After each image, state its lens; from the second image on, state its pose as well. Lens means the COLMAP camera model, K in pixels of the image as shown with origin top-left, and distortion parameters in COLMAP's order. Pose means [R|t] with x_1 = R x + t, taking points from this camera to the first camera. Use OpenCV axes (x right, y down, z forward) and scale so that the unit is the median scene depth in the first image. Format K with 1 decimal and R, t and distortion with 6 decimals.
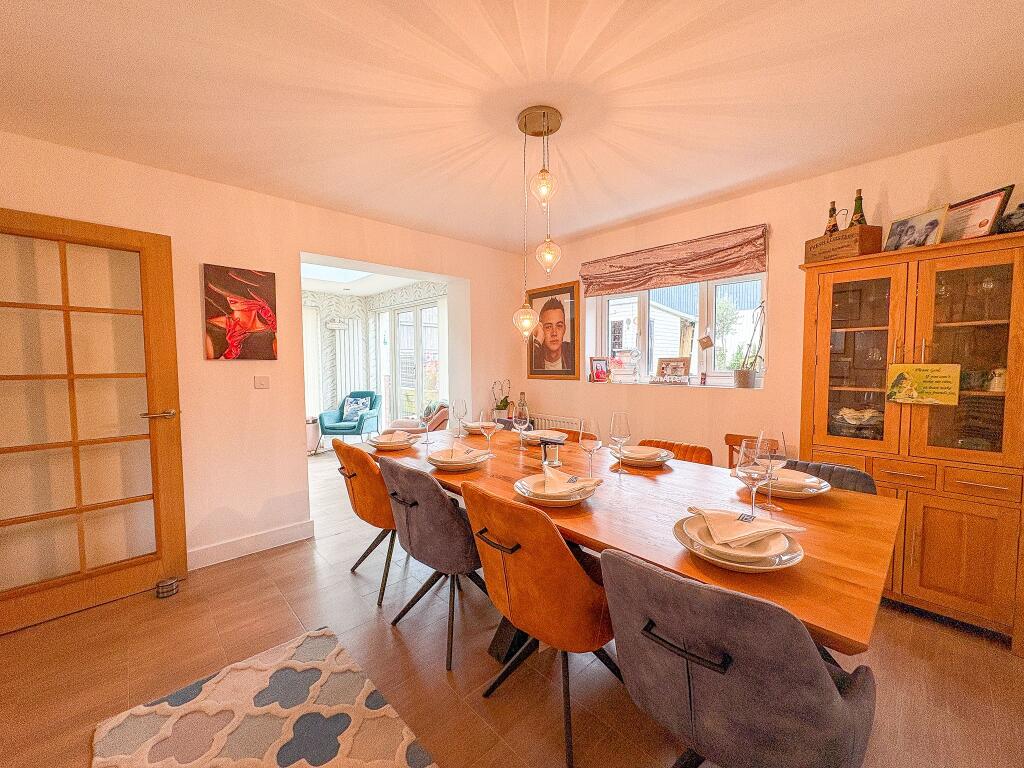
lens RADIAL K [[414.8, 0, 512.0], [0, 414.8, 384.0], [0, 0, 1]] dist [0.000026, -0.000231]
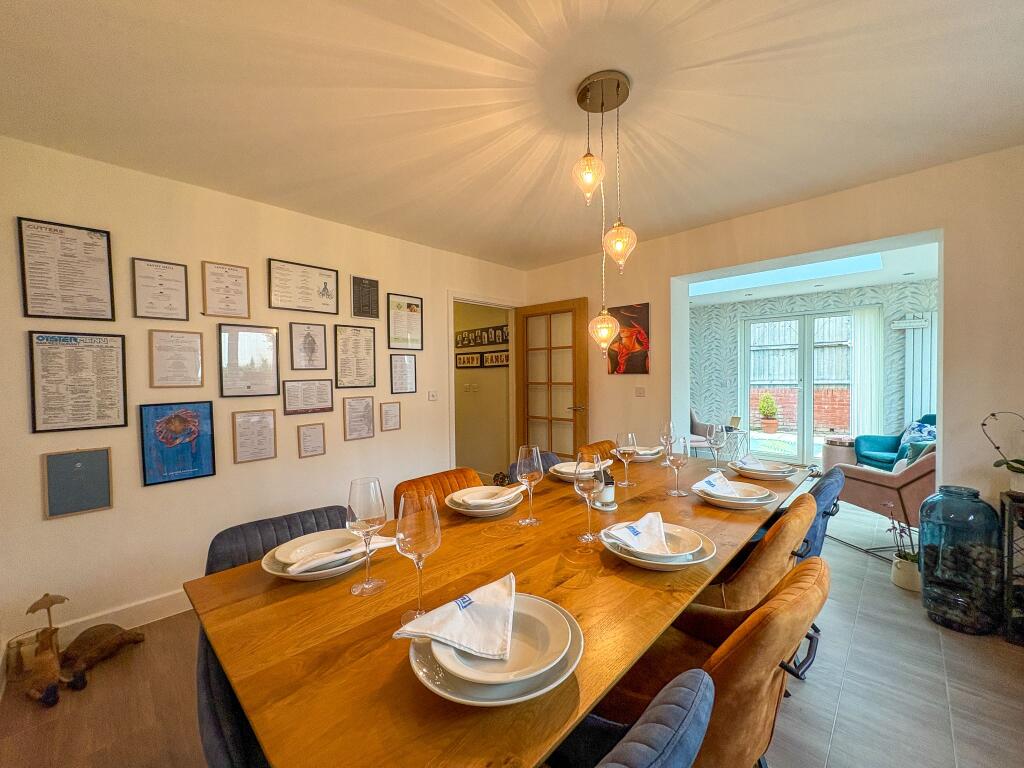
lens RADIAL K [[411.2, 0, 512.0], [0, 411.2, 384.0], [0, 0, 1]] dist [0.000660, -0.000279]
pose [[0.032649, 0.022911, -0.999204, 0.635401], [-0.043886, 0.998806, 0.021468, -0.037474], [0.998503, 0.043150, 0.033616, 0.572336]]
